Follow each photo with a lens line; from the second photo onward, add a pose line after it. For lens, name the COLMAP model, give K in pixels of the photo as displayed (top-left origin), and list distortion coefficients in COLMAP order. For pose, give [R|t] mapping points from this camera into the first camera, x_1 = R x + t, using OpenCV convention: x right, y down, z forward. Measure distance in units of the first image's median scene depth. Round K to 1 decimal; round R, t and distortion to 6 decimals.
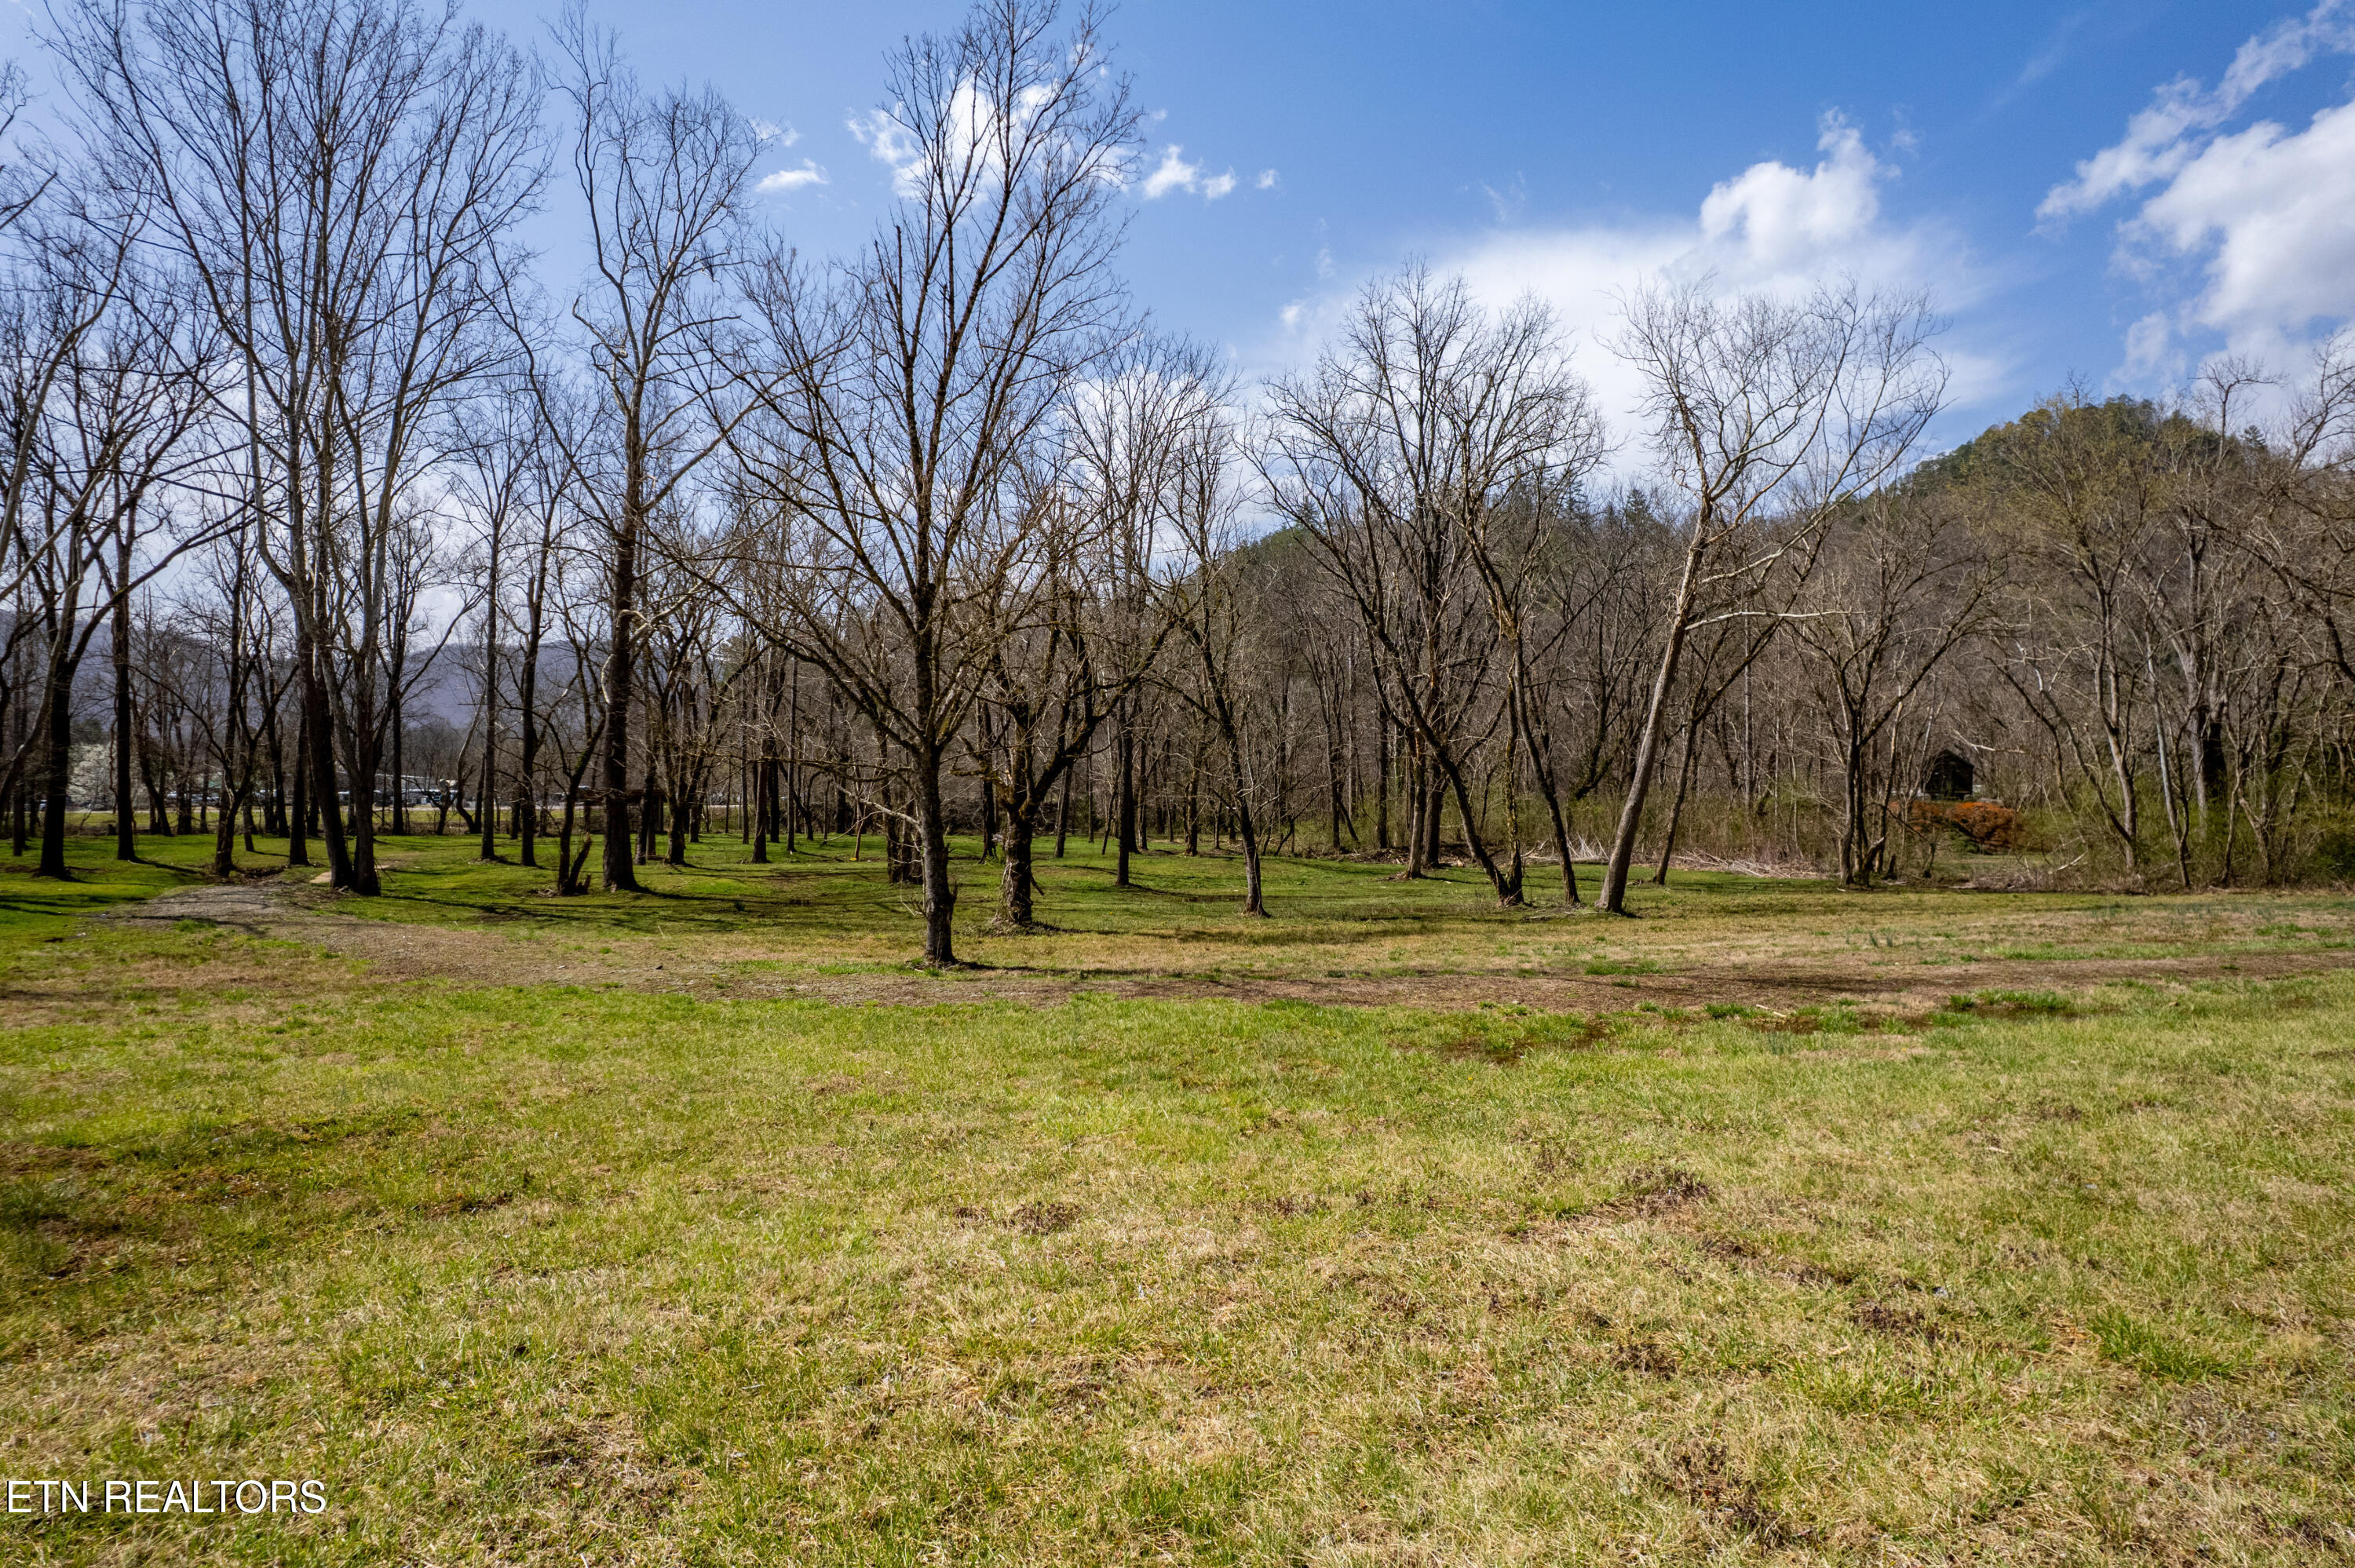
lens RADIAL K [[1521.5, 0, 1187.8], [0, 1521.5, 789.6], [0, 0, 1]] dist [-0.067446, 0.057994]
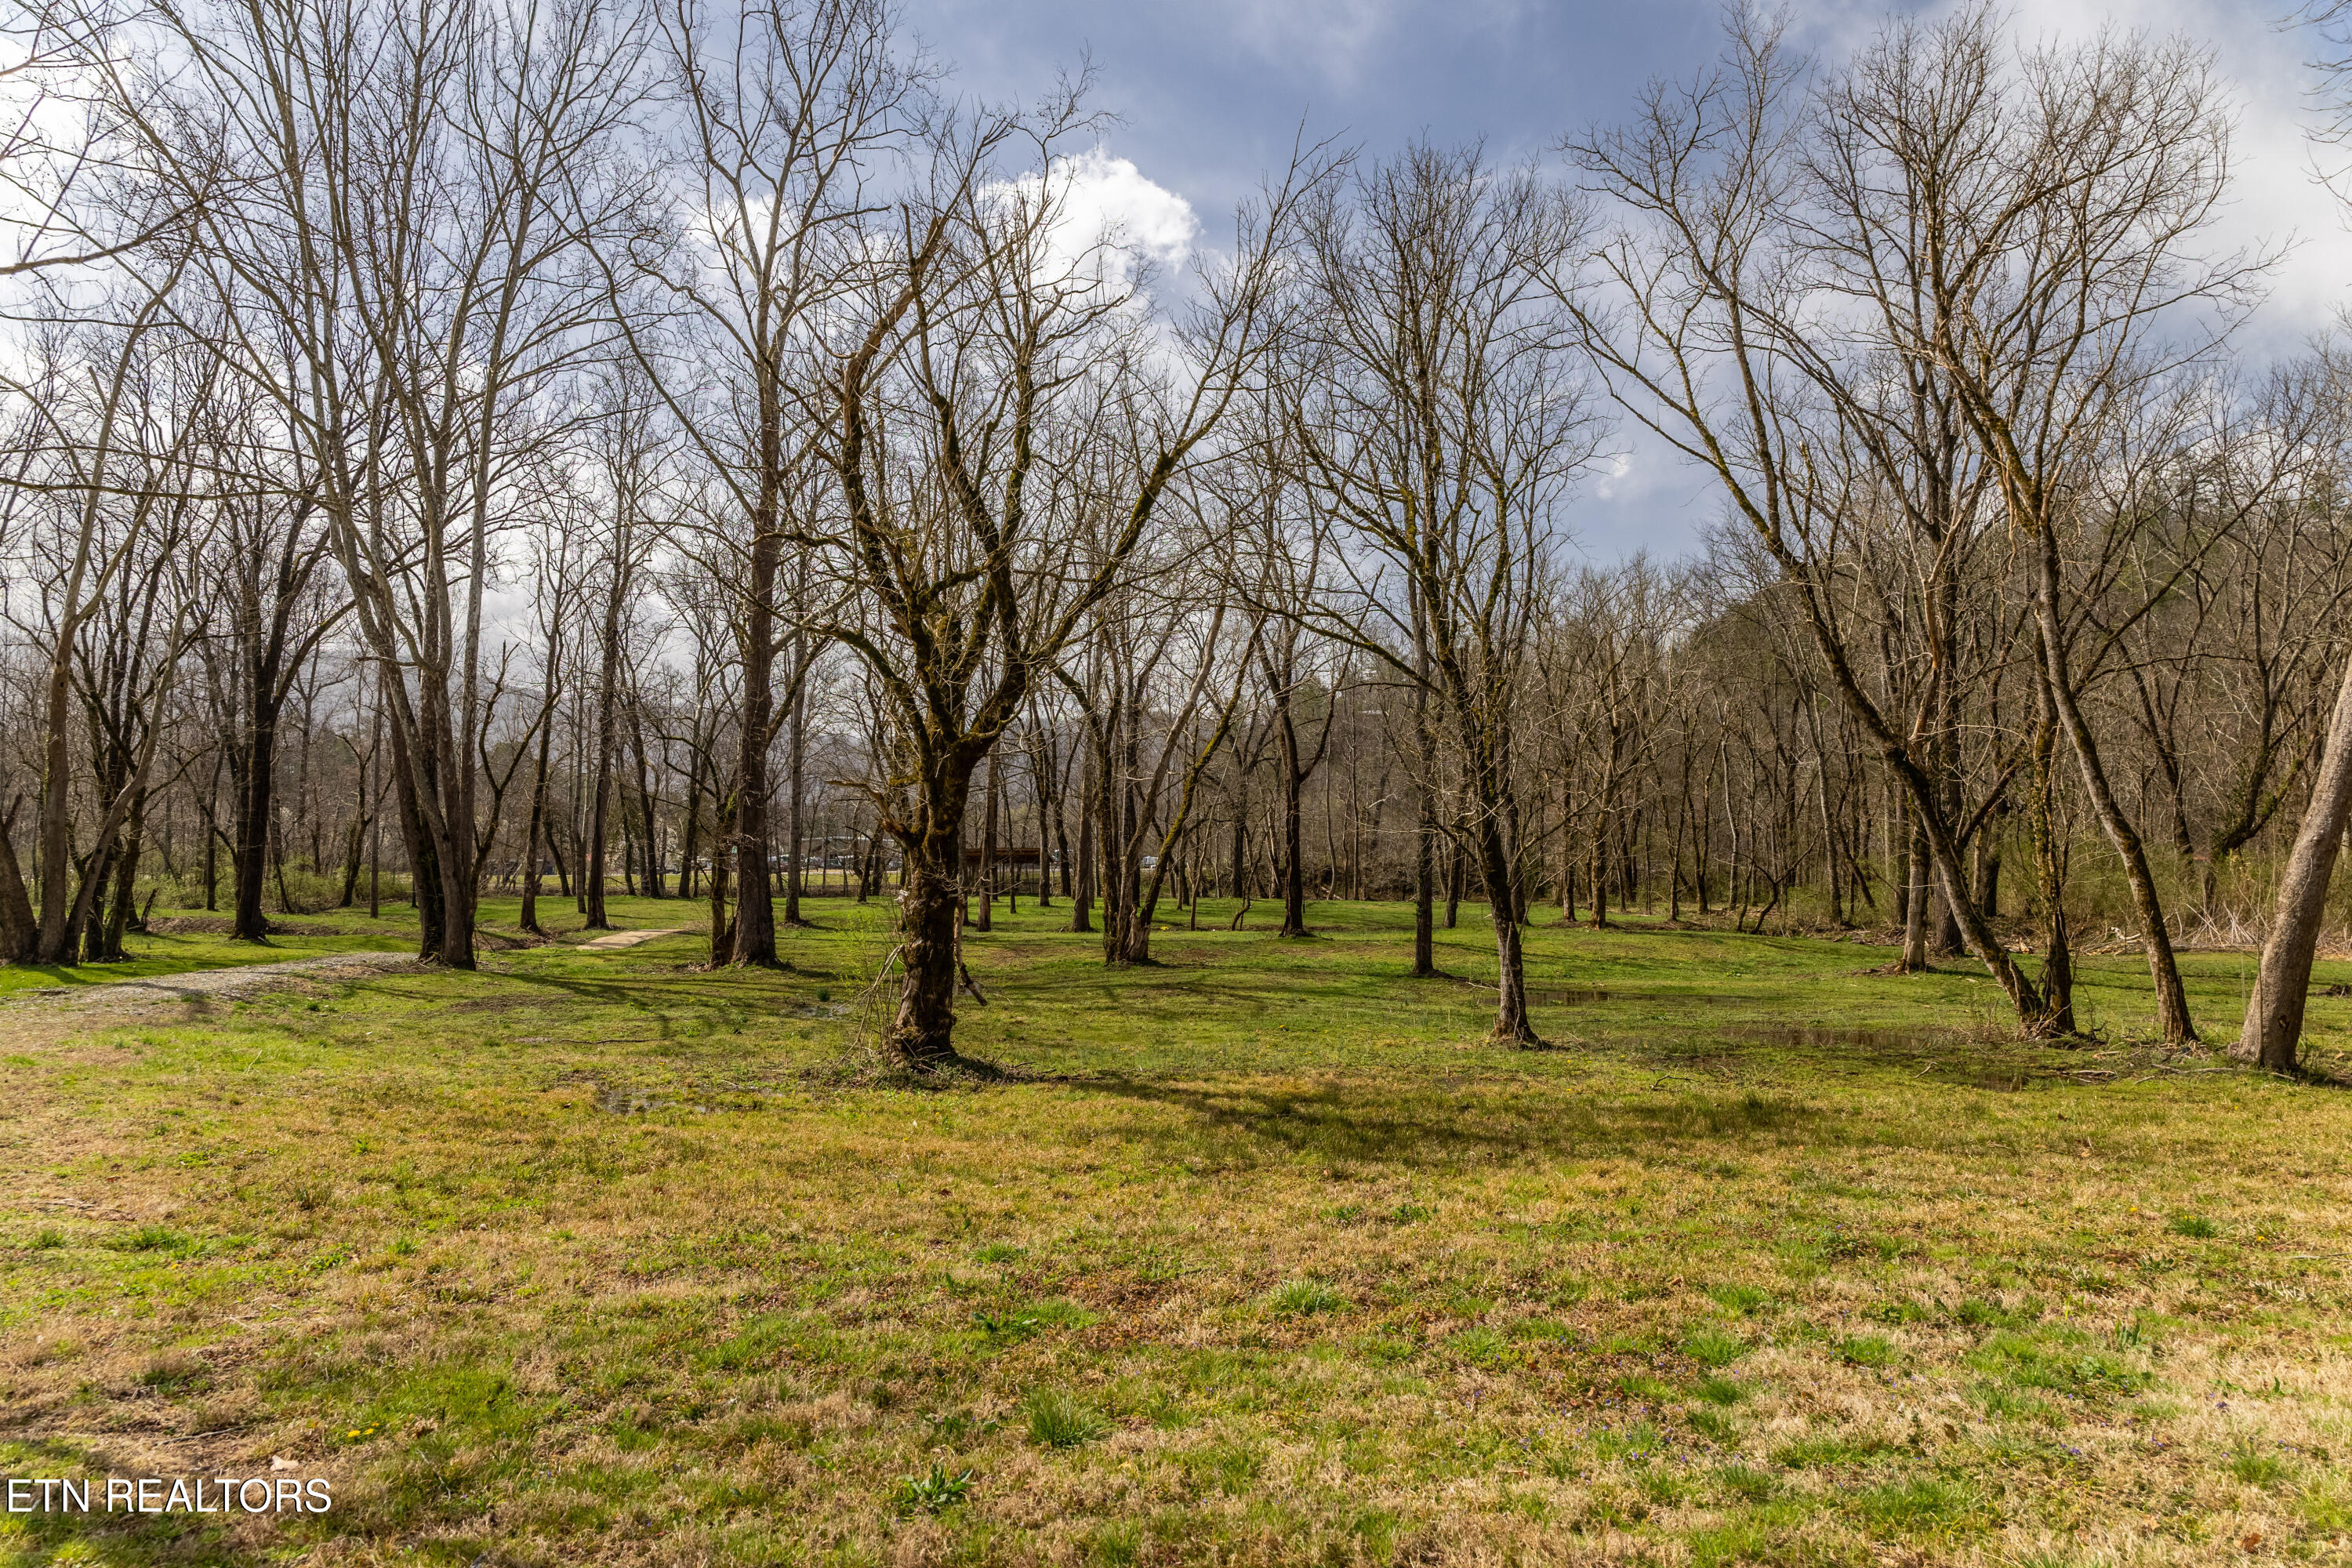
lens RADIAL K [[1542.5, 0, 1157.3], [0, 1542.5, 781.3], [0, 0, 1]] dist [0.006953, 0.006446]
pose [[0.935572, -0.011904, -0.352934, 0.097933], [-0.003977, 0.999013, -0.044240, 0.009170], [0.353113, 0.042793, 0.934602, 0.319808]]
